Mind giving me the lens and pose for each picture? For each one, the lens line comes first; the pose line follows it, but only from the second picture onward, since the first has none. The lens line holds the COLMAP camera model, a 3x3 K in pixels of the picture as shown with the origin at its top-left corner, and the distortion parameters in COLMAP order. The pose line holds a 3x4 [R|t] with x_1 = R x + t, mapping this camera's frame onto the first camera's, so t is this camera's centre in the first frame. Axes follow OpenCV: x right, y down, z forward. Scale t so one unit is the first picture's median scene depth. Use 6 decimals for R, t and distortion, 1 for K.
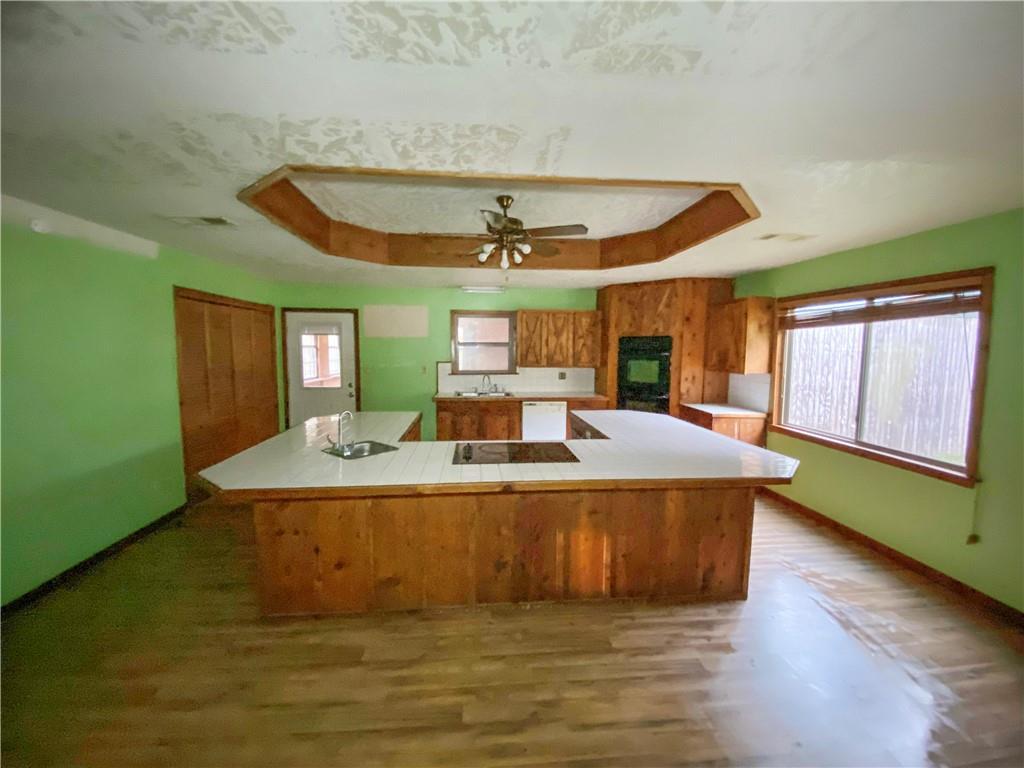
lens RADIAL K [[417.1, 0, 509.7], [0, 417.1, 385.1], [0, 0, 1]] dist [0.038793, -0.032270]
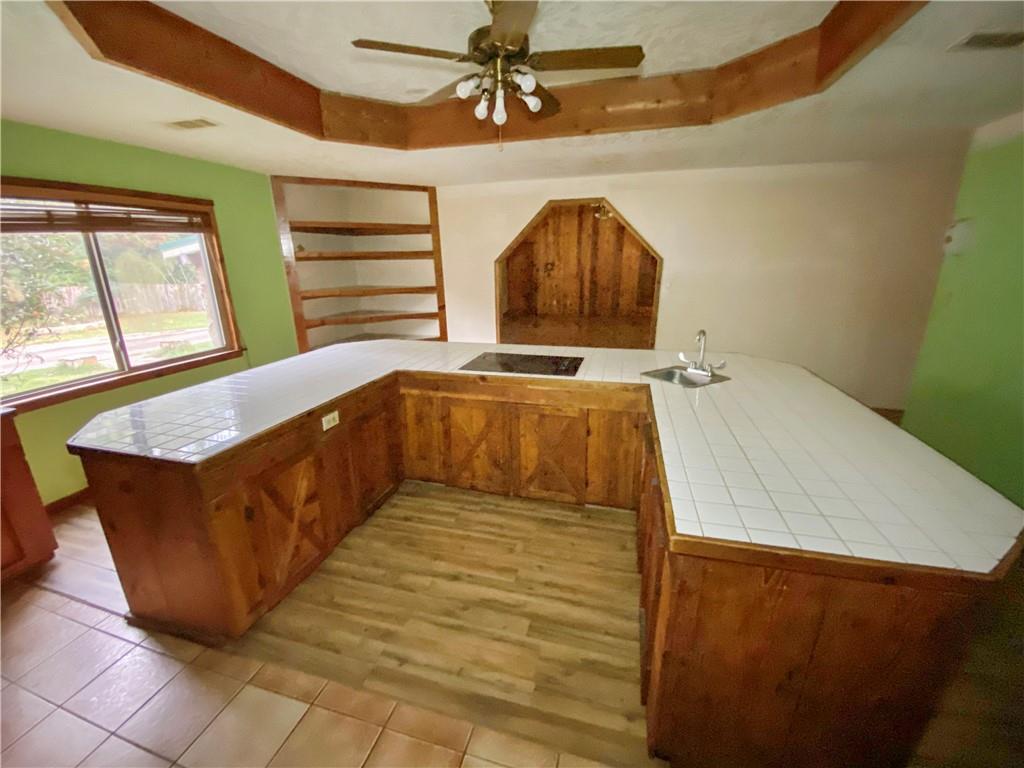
lens RADIAL K [[417.1, 0, 509.7], [0, 417.1, 385.1], [0, 0, 1]] dist [0.038793, -0.032270]
pose [[-0.939088, -0.093970, 0.330582, -0.159965], [0.038009, 0.927596, 0.371646, -0.091298], [-0.341570, 0.361573, -0.867522, 0.992227]]
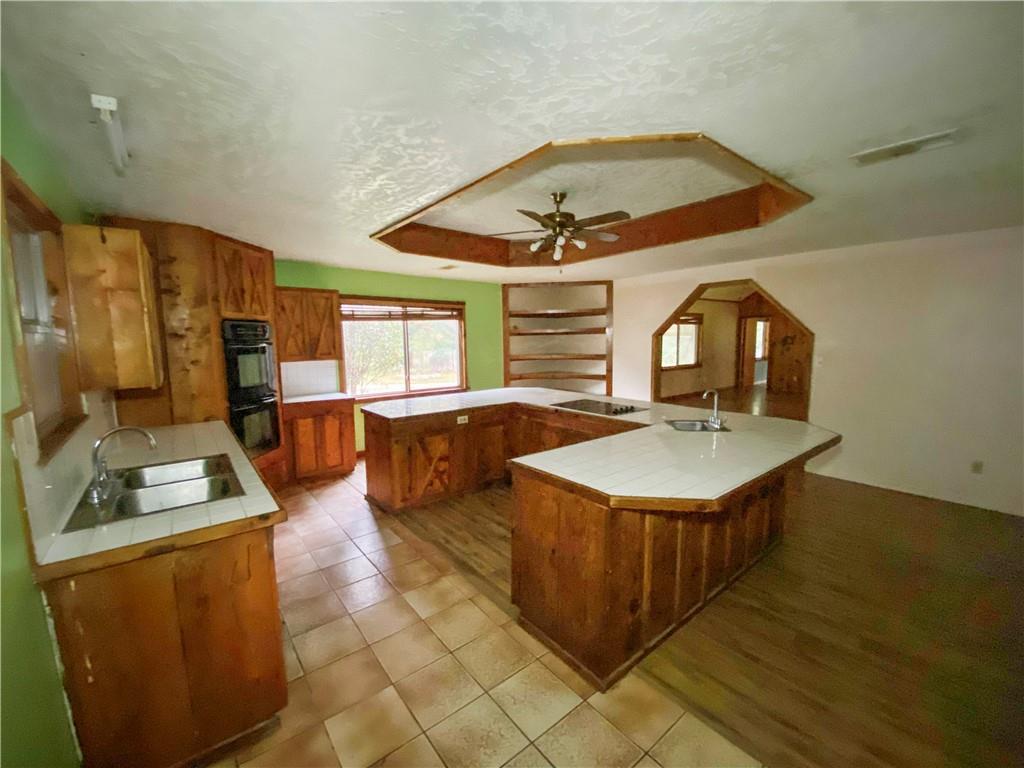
lens RADIAL K [[417.1, 0, 509.7], [0, 417.1, 385.1], [0, 0, 1]] dist [0.038793, -0.032270]
pose [[-0.559725, -0.094738, 0.823245, -0.518393], [0.084107, 0.981819, 0.170171, -0.092758], [-0.824399, 0.164489, -0.541581, 1.031185]]
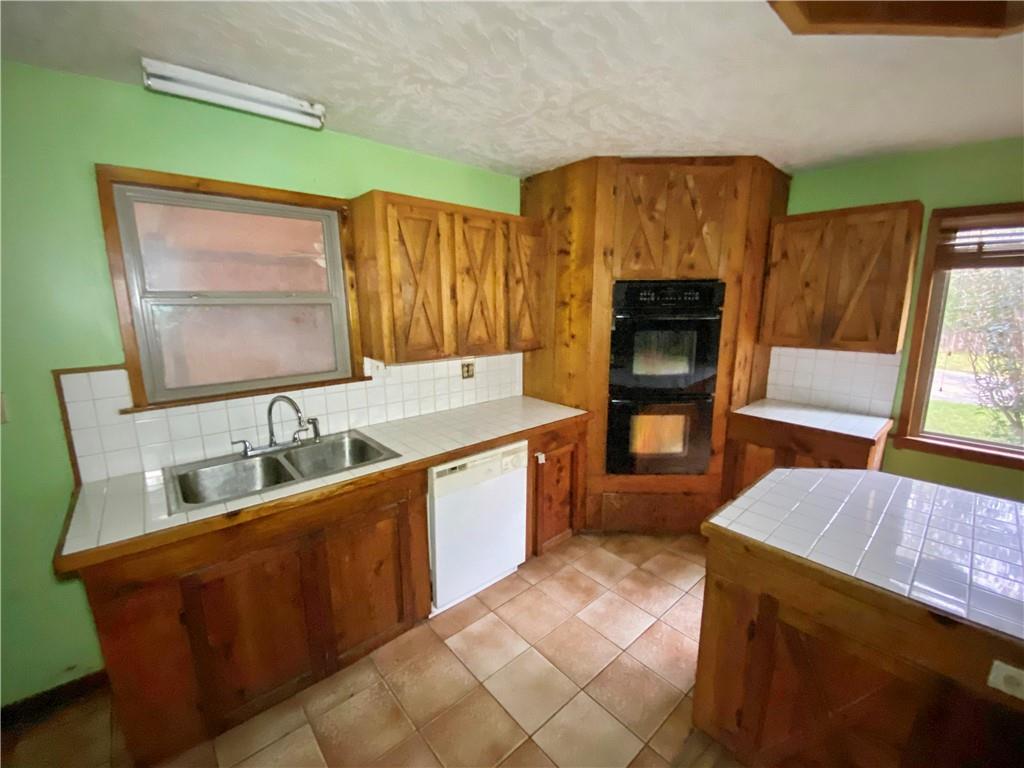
lens RADIAL K [[417.1, 0, 509.7], [0, 417.1, 385.1], [0, 0, 1]] dist [0.038793, -0.032270]
pose [[0.805849, -0.118065, 0.580231, -0.110013], [0.063016, 0.991455, 0.114221, -0.062588], [-0.588758, -0.055481, 0.806403, 0.696063]]
